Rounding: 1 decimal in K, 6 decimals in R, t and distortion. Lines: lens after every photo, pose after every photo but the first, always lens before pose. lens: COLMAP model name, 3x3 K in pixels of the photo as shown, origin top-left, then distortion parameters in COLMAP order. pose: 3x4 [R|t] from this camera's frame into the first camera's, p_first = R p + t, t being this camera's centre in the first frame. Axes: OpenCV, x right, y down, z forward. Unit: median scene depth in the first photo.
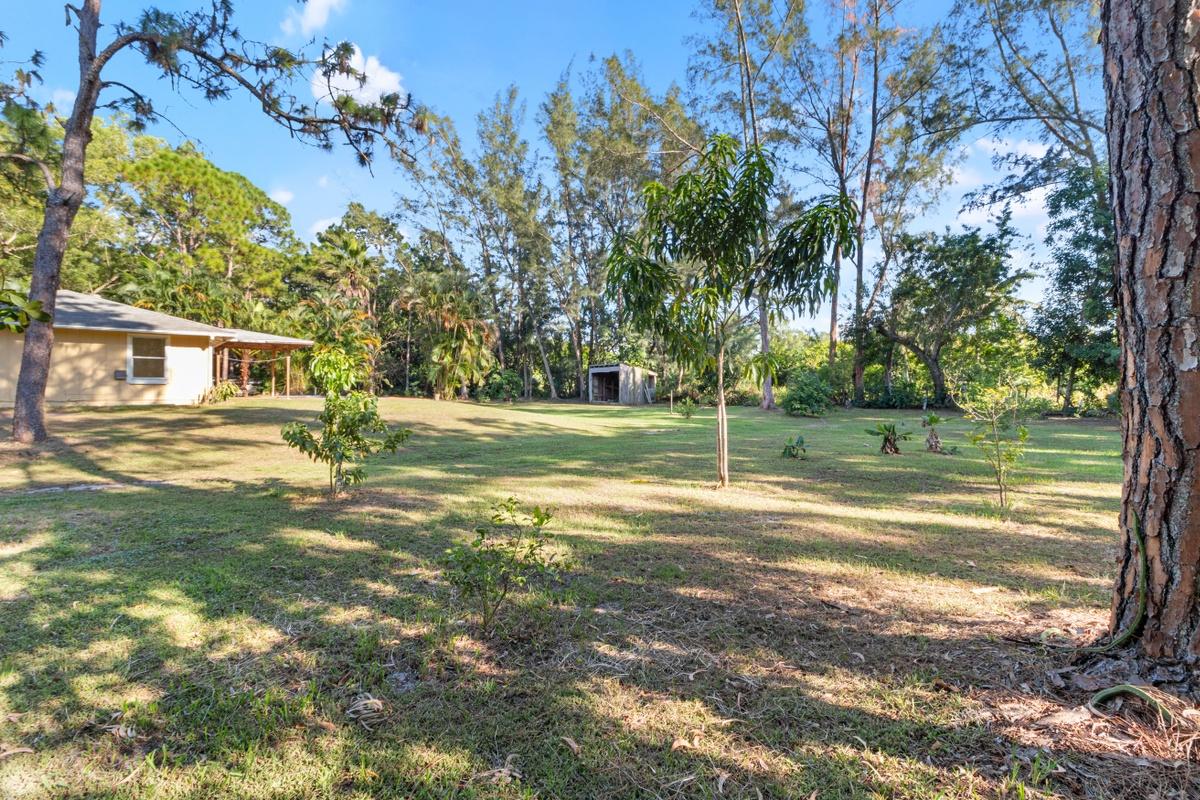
lens RADIAL K [[550.9, 0, 593.9], [0, 550.9, 401.0], [0, 0, 1]] dist [-0.000706, -0.000830]
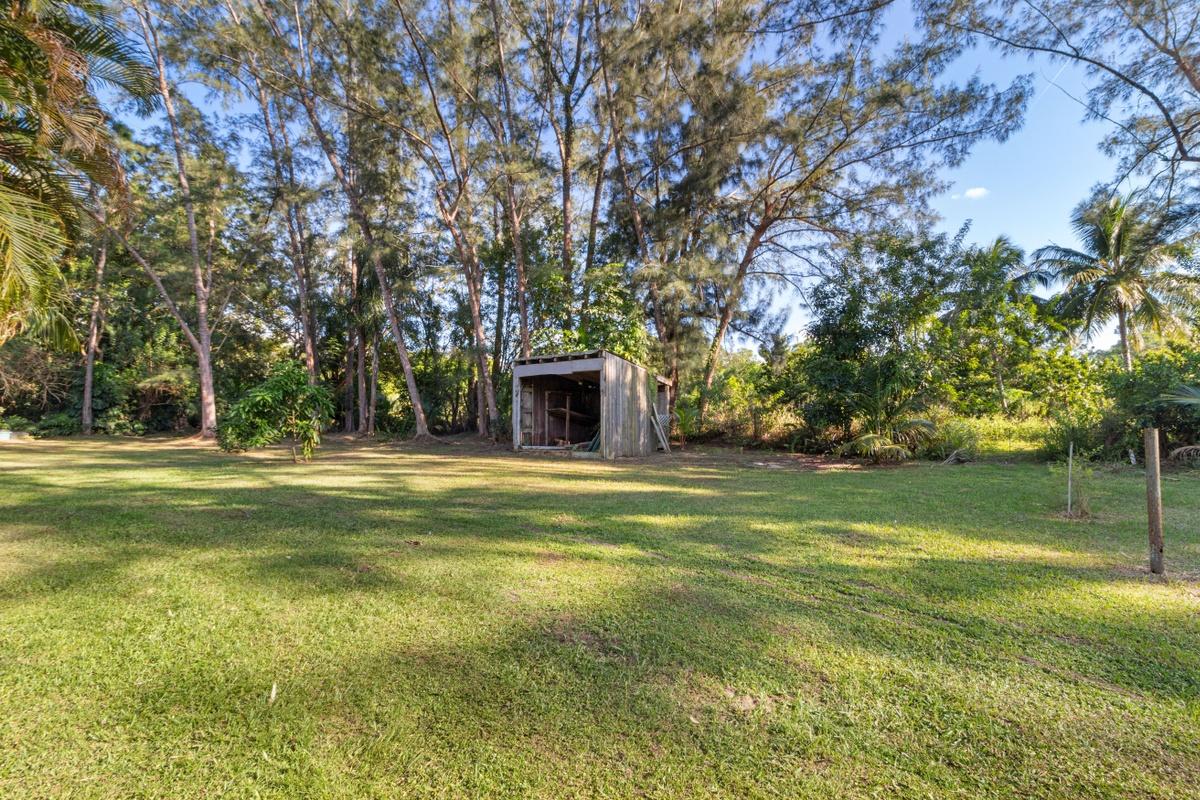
lens RADIAL K [[550.9, 0, 601.2], [0, 550.9, 403.1], [0, 0, 1]] dist [-0.000706, -0.000830]
pose [[0.969605, 0.011254, 0.244417, -0.037931], [-0.000292, 0.998994, -0.044841, -0.010720], [-0.244676, 0.043406, 0.968633, 0.490594]]
